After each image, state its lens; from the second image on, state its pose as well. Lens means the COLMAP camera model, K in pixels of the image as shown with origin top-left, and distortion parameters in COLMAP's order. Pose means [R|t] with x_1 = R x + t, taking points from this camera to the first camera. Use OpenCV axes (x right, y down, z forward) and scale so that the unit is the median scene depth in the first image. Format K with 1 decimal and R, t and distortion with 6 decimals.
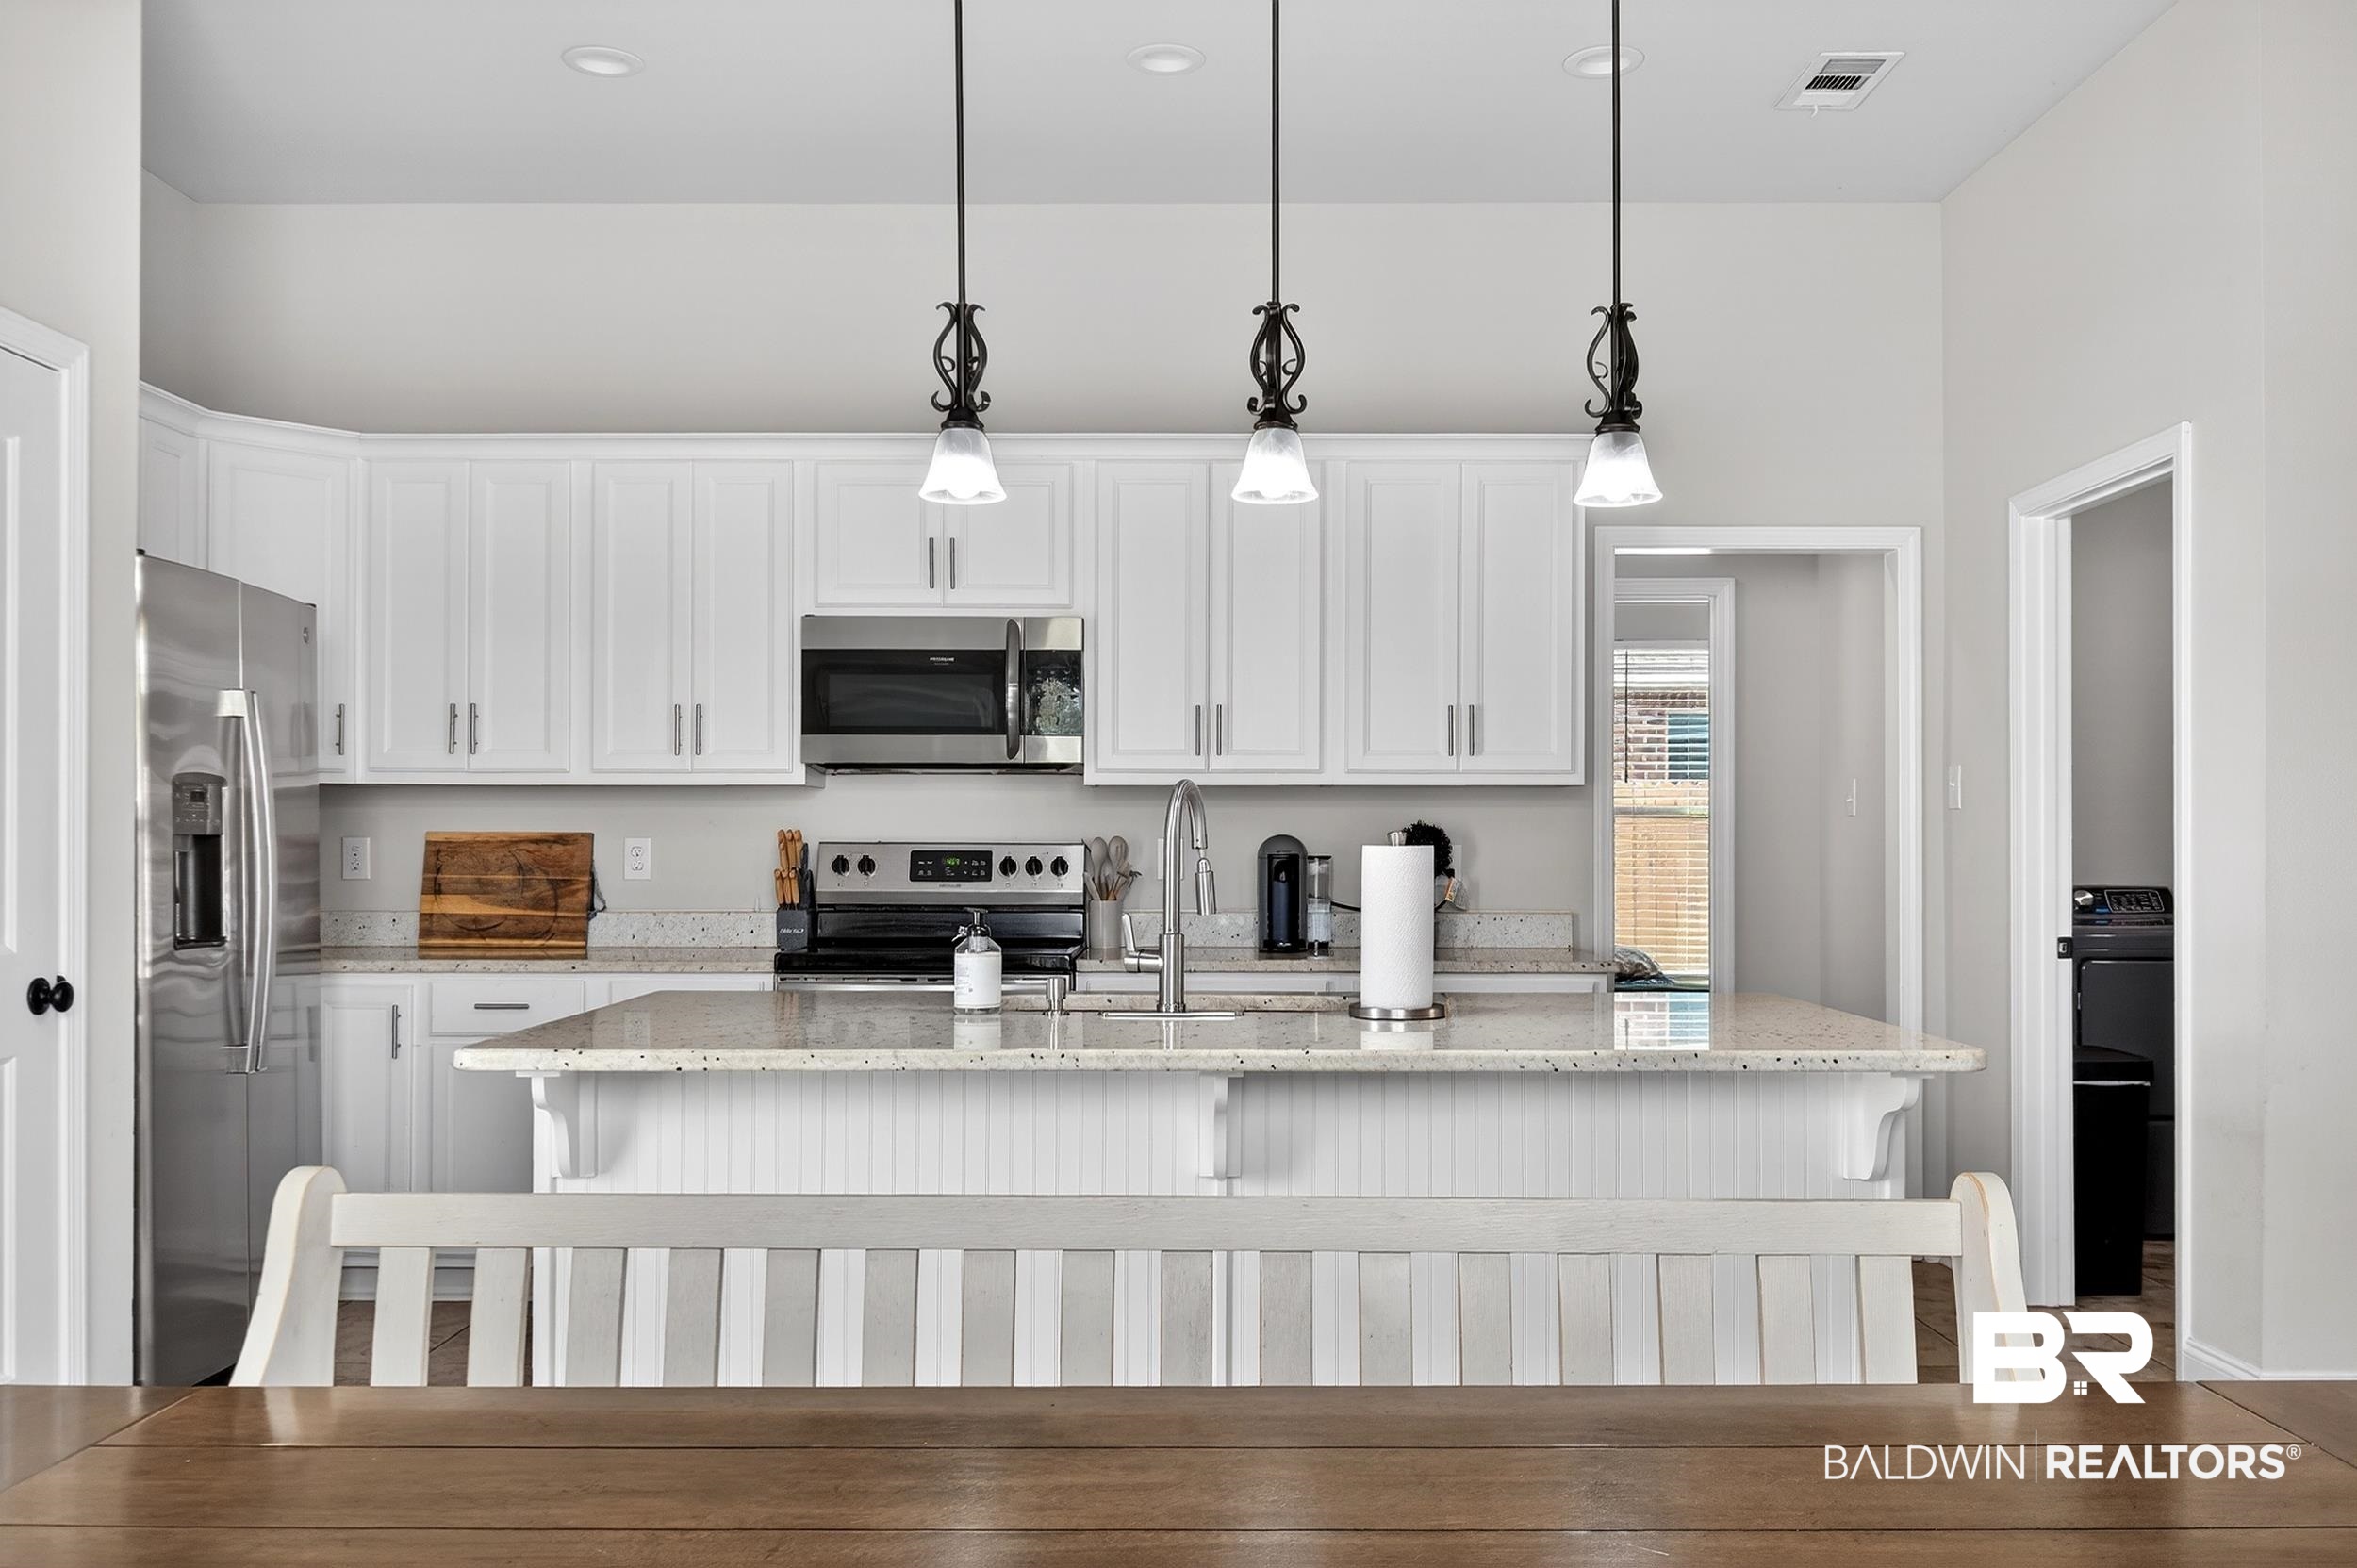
lens RADIAL K [[1987.0, 0, 1188.0], [0, 1987.0, 827.7], [0, 0, 1]] dist [0.003675, 0.000406]
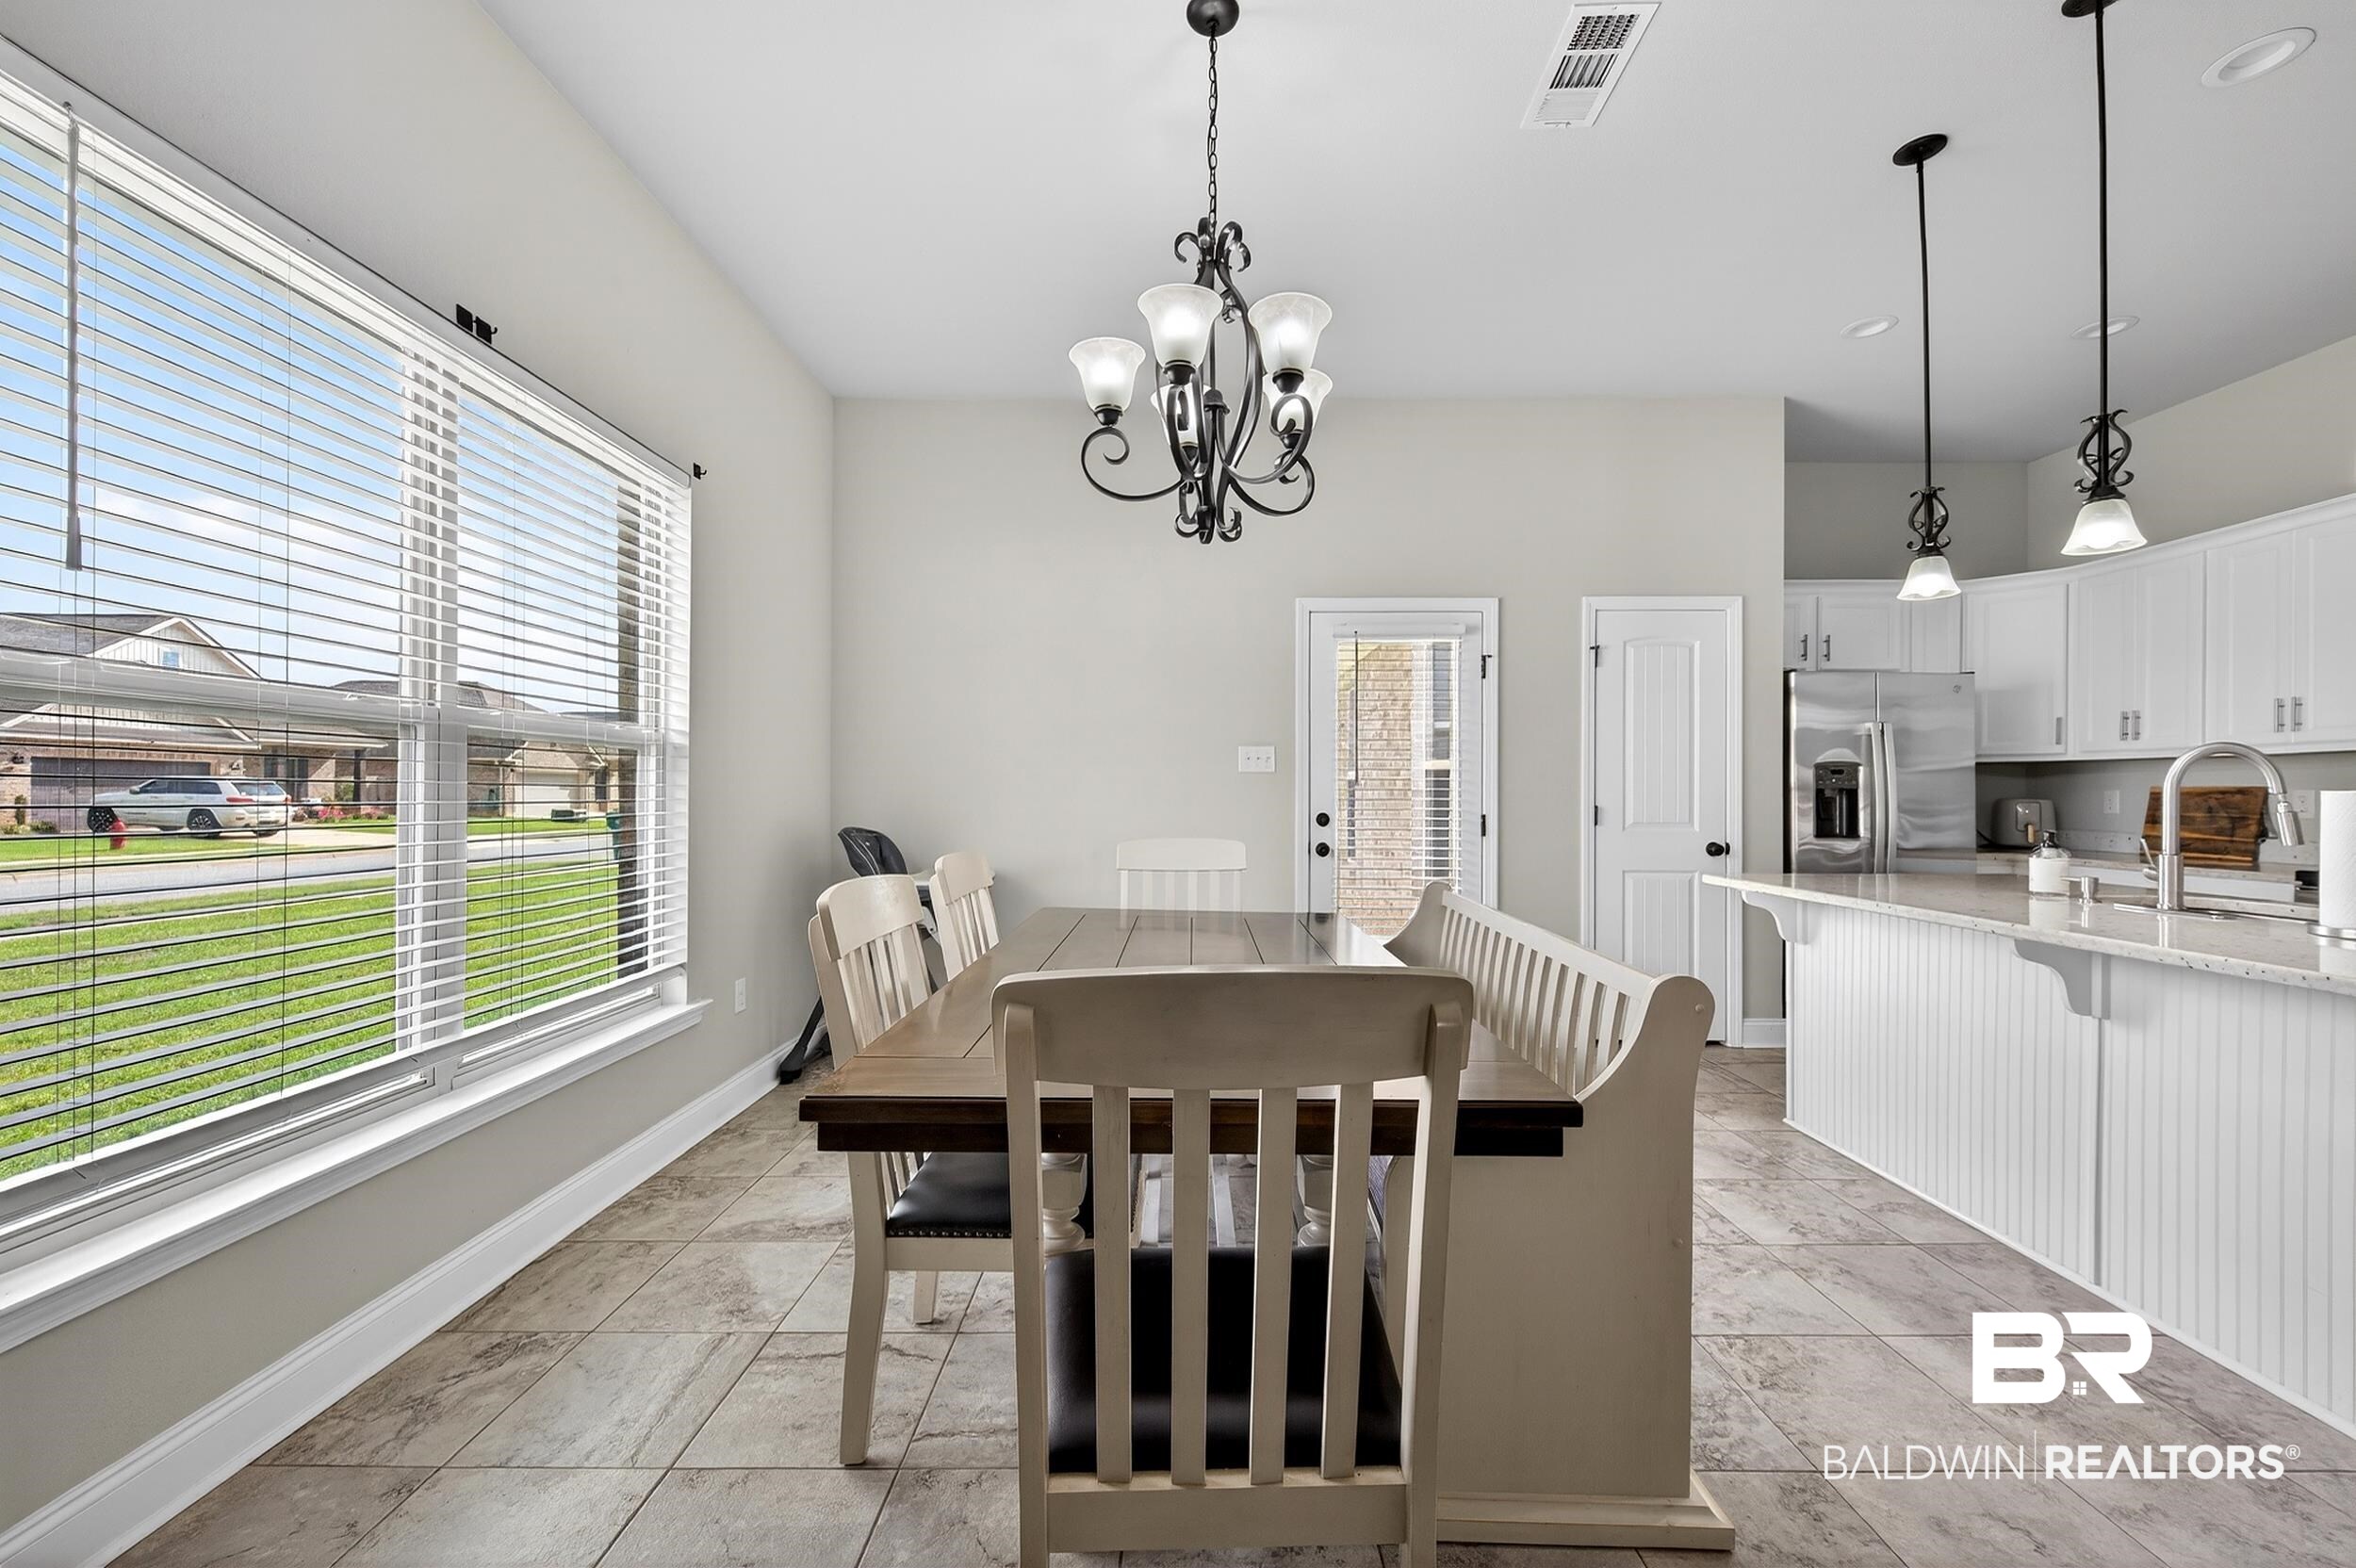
lens RADIAL K [[908.2, 0, 1183.0], [0, 908.2, 789.6], [0, 0, 1]] dist [-0.000240, -0.000307]
pose [[0.000101, -0.004887, -0.999988, 0.402920], [0.002777, 0.999984, -0.004887, 0.005936], [0.999996, -0.002777, 0.000114, 0.187383]]
